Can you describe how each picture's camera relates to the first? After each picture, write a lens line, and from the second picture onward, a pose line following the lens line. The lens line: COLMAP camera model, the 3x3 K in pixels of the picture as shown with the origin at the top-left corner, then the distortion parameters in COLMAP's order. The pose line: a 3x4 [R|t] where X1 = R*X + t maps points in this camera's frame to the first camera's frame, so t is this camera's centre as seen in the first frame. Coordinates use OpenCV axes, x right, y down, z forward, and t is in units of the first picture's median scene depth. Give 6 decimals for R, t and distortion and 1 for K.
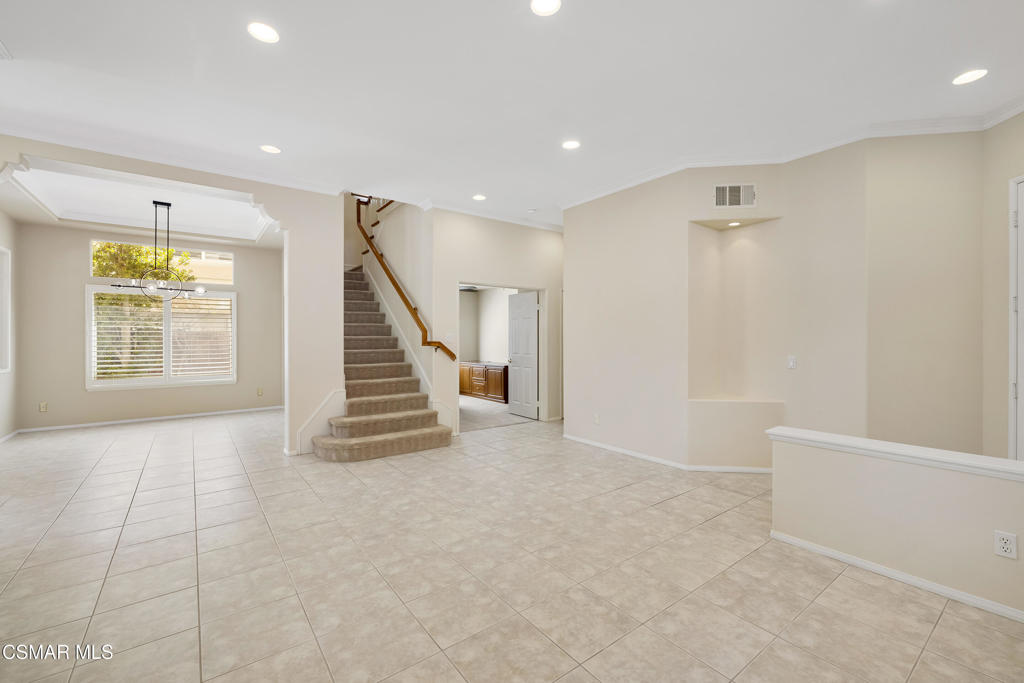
lens RADIAL K [[431.0, 0, 515.0], [0, 431.0, 339.1], [0, 0, 1]] dist [0.005298, 0.000346]
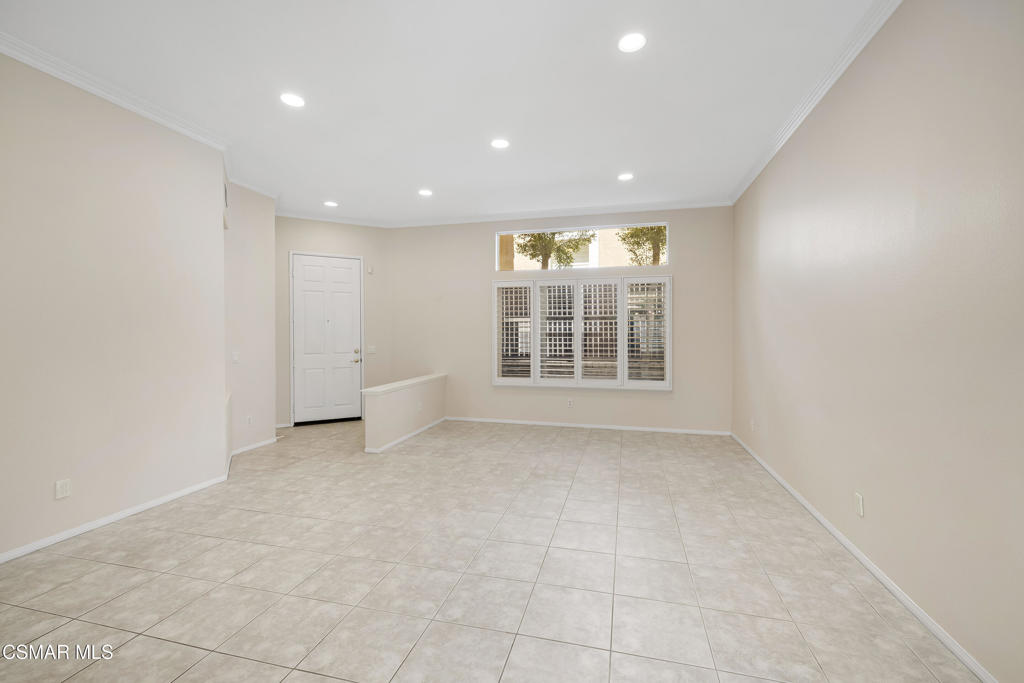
lens RADIAL K [[435.5, 0, 512.3], [0, 435.5, 331.8], [0, 0, 1]] dist [0.001046, 0.000039]
pose [[-0.618344, 0.007589, 0.785871, -0.889052], [0.008137, 0.999962, -0.003254, -0.006392], [-0.785865, 0.004382, -0.618382, 1.355535]]
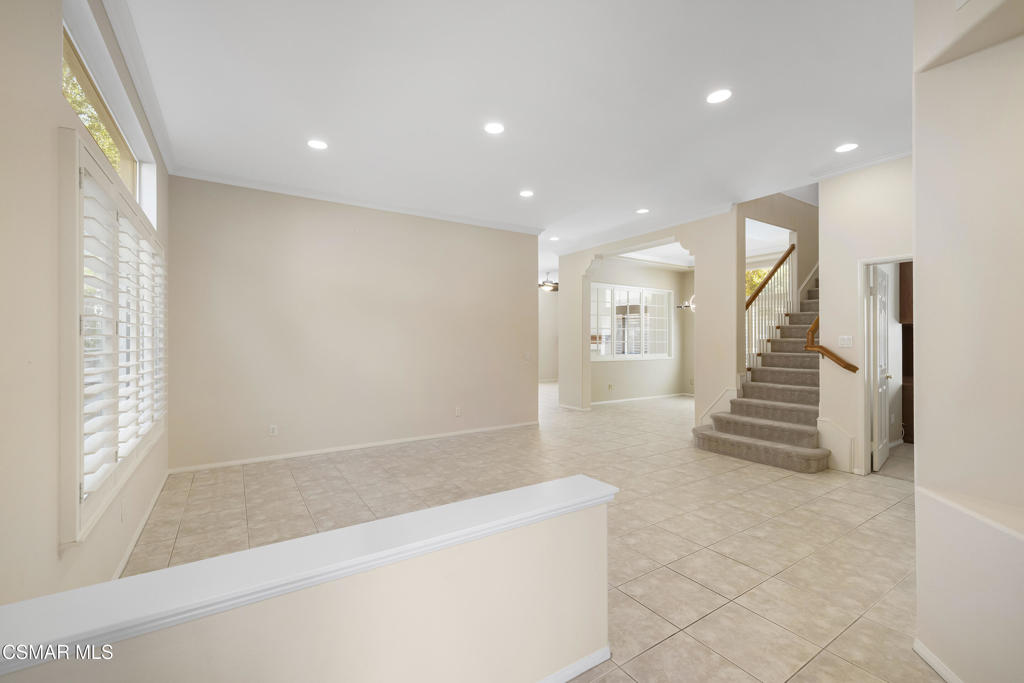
lens RADIAL K [[431.0, 0, 515.0], [0, 431.0, 339.1], [0, 0, 1]] dist [0.005298, 0.000346]
pose [[-0.063139, 0.002935, -0.998000, 1.066197], [-0.003662, 0.999988, 0.003172, -0.011062], [0.997998, 0.003855, -0.063127, 0.772015]]
